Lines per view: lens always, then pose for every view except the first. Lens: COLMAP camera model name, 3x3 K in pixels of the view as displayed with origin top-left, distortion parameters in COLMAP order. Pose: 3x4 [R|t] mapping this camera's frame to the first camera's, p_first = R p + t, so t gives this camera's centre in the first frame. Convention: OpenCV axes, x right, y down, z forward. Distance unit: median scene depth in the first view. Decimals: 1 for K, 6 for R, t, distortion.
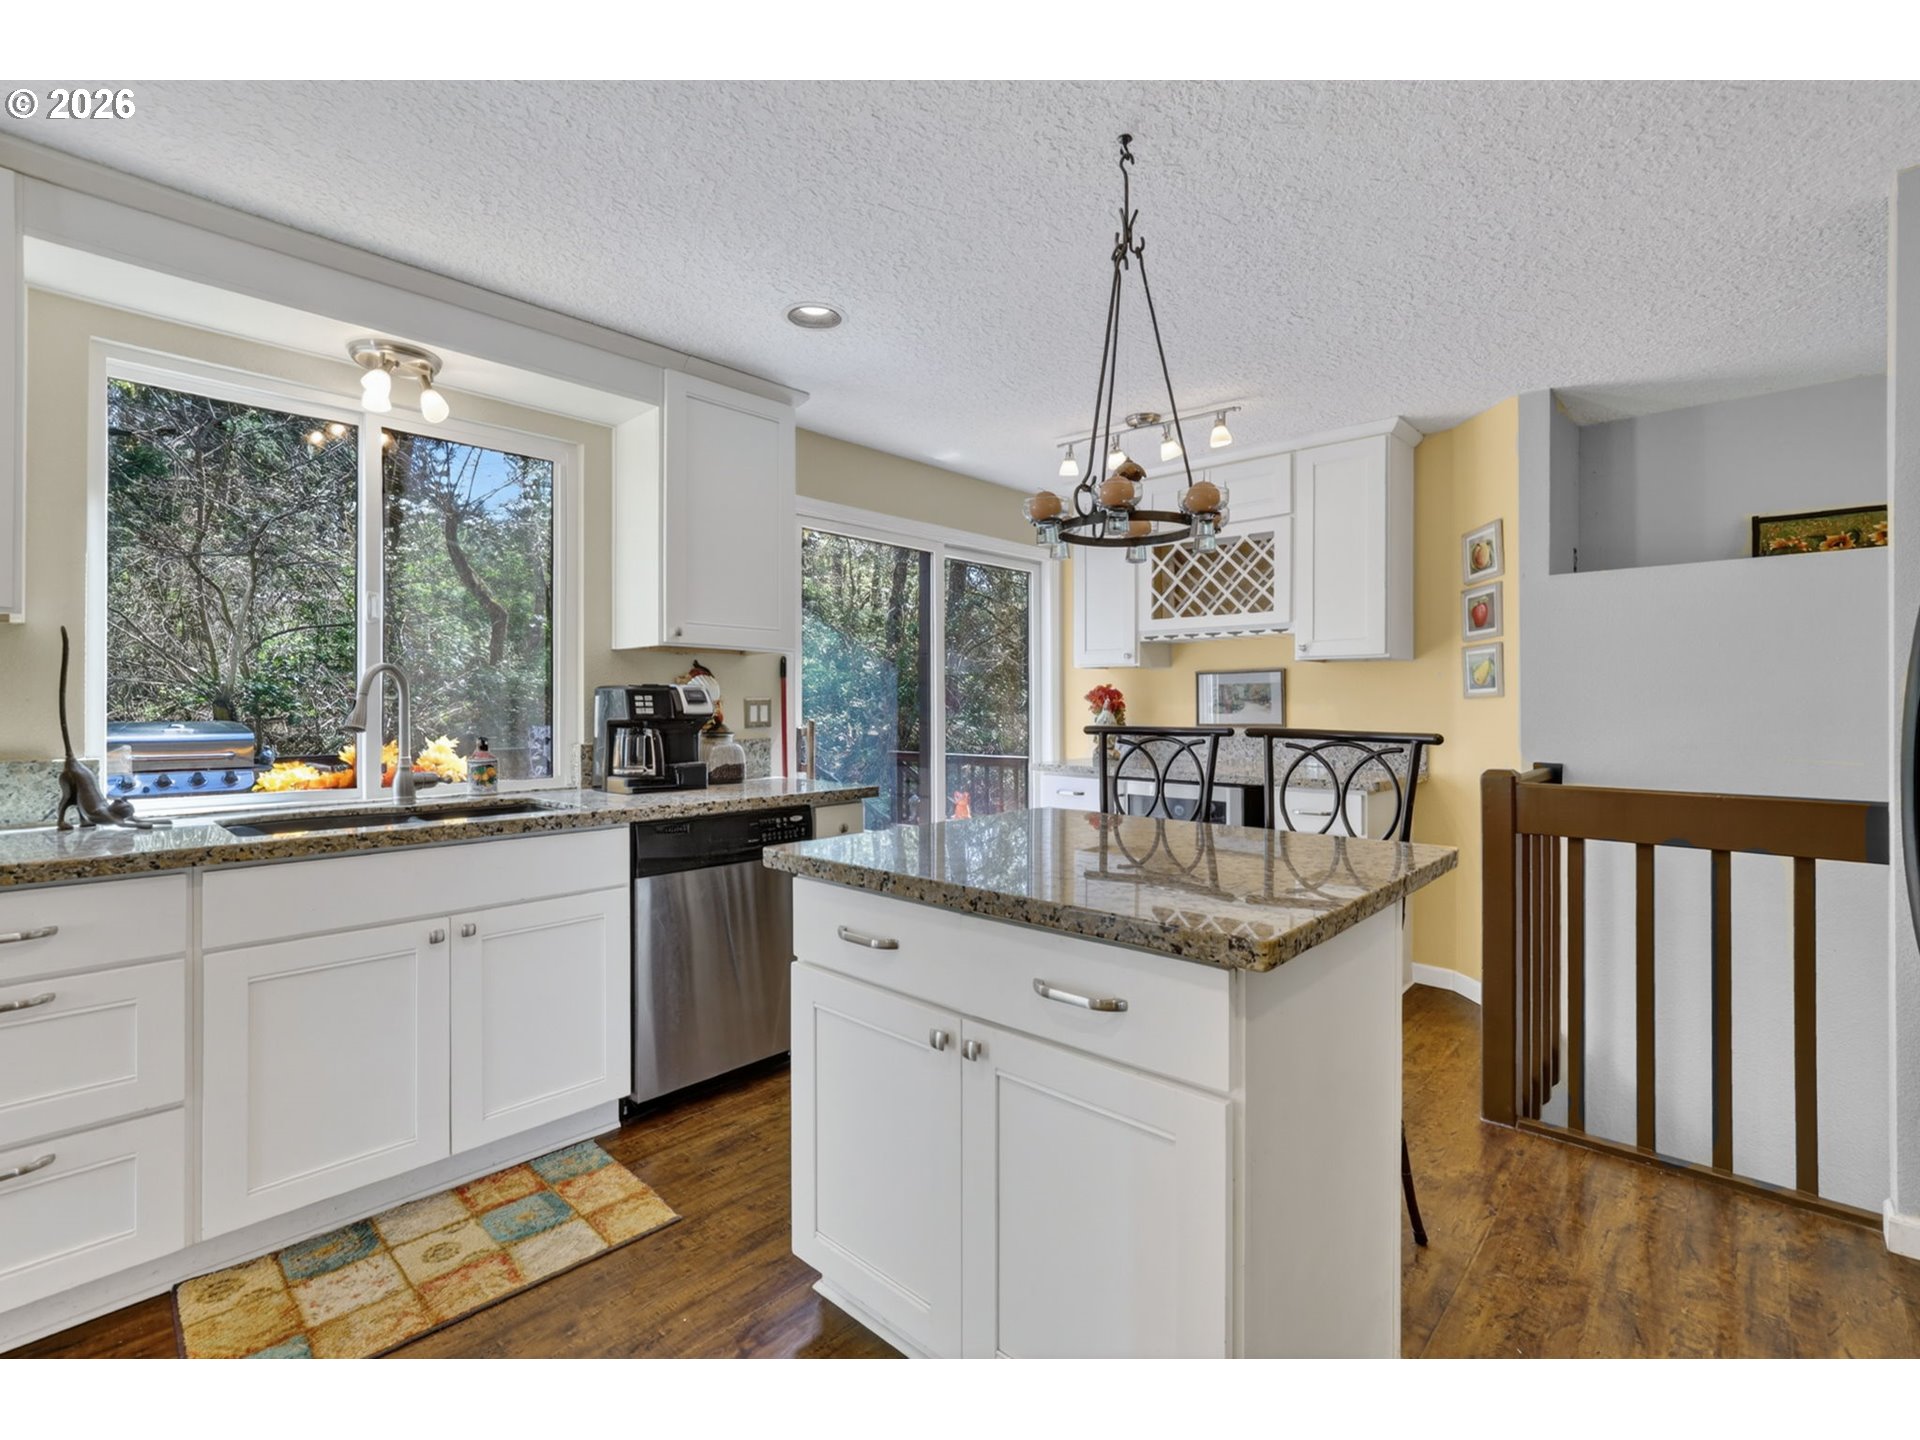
lens RADIAL K [[877.2, 0, 954.4], [0, 877.2, 709.1], [0, 0, 1]] dist [-0.004461, -0.000053]
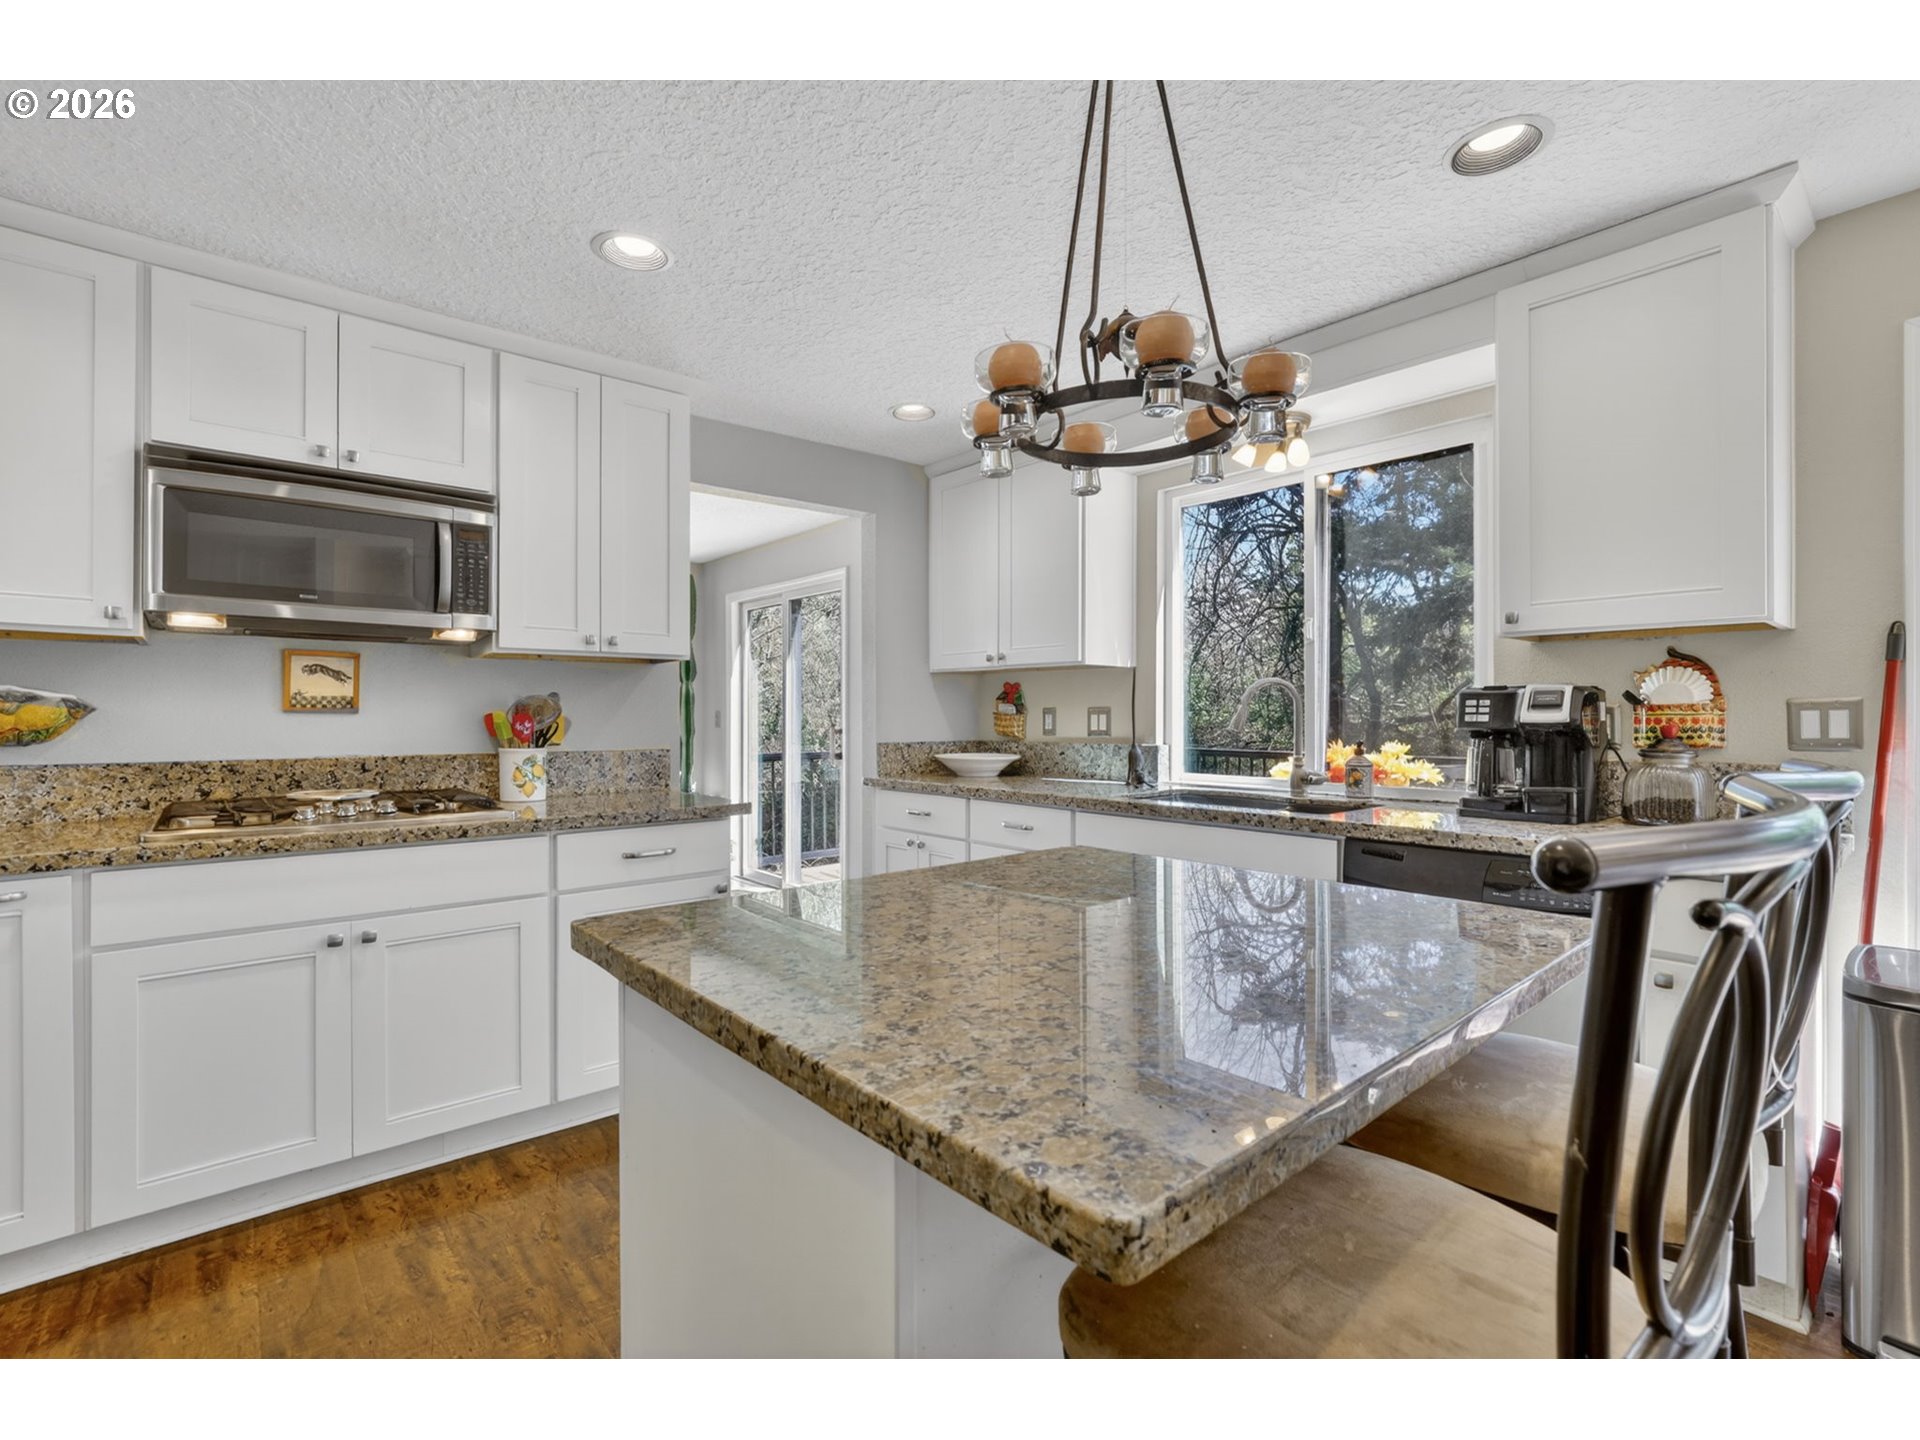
lens RADIAL K [[877.2, 0, 959.1], [0, 877.2, 716.3], [0, 0, 1]] dist [-0.004461, -0.000053]
pose [[-0.106818, 0.005367, -0.994264, 0.438025], [0.000661, 0.999986, 0.005327, -0.003806], [0.994278, -0.000088, -0.106820, 0.500069]]
